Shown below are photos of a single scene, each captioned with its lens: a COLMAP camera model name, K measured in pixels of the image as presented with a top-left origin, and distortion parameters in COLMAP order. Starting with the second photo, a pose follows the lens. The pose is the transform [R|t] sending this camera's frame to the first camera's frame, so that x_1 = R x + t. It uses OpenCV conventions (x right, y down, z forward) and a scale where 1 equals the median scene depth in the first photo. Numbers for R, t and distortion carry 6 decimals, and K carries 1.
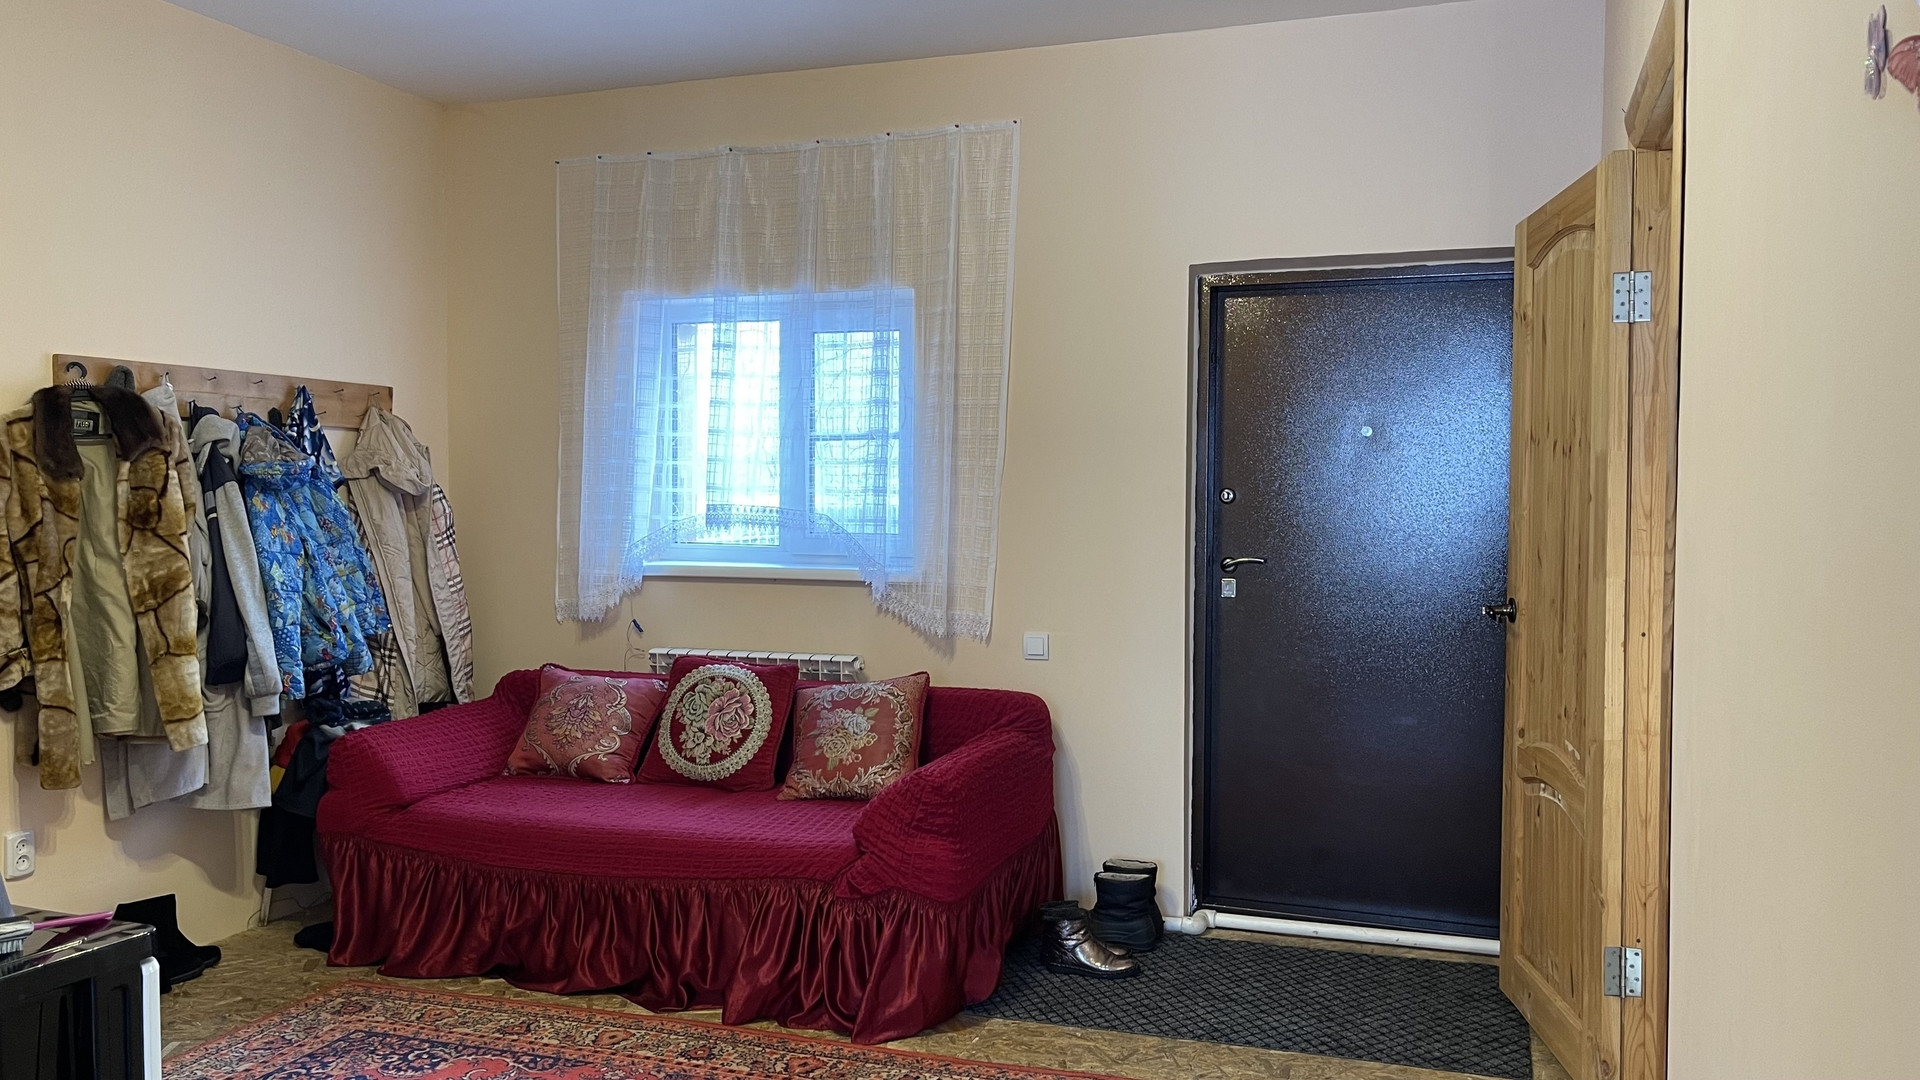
lens RADIAL K [[1477.8, 0, 960.0], [0, 1477.8, 540.0], [0, 0, 1]] dist [0.066532, -0.000883]
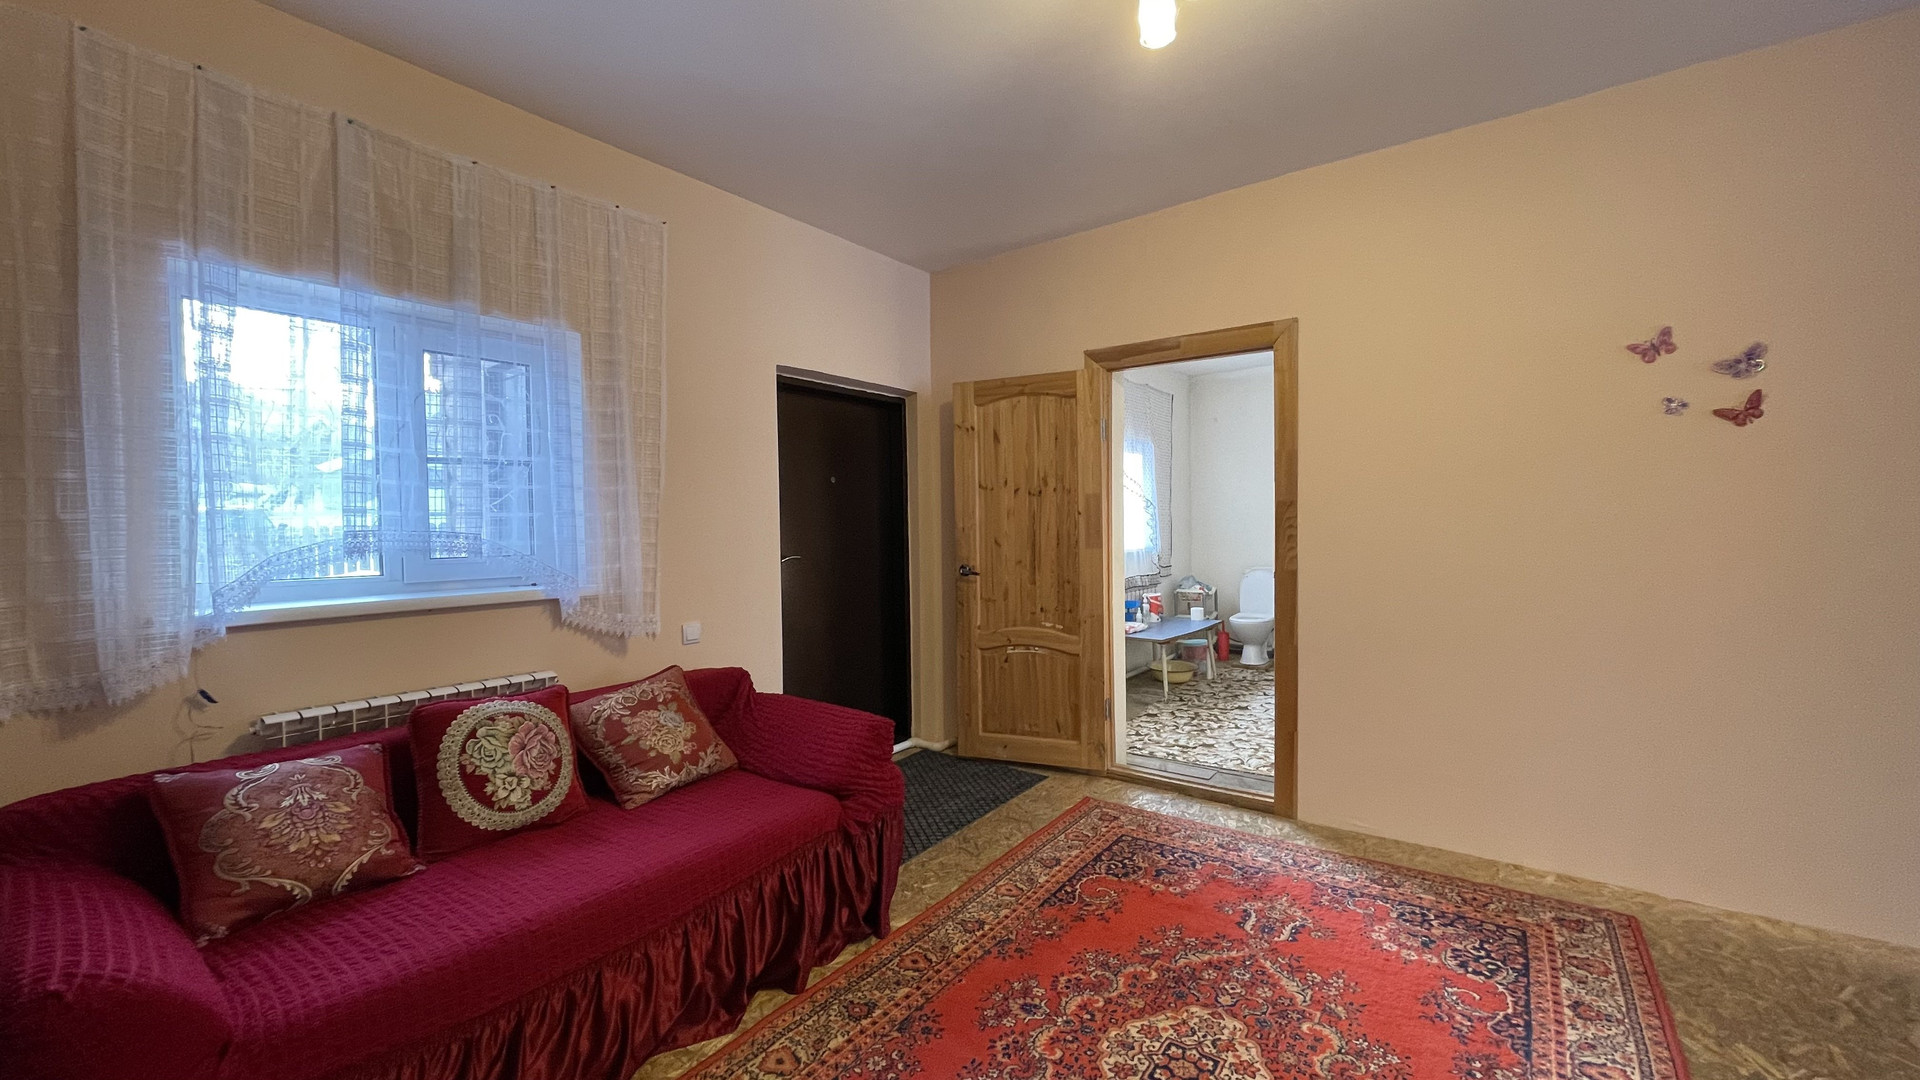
lens RADIAL K [[779.2, 0, 959.7], [0, 779.2, 549.4], [0, 0, 1]] dist [-0.000084, 0.000043]
pose [[0.270256, -0.039177, 0.961991, -0.551317], [0.045938, 0.998558, 0.027760, -0.010523], [-0.961692, 0.036690, 0.271666, 0.594200]]
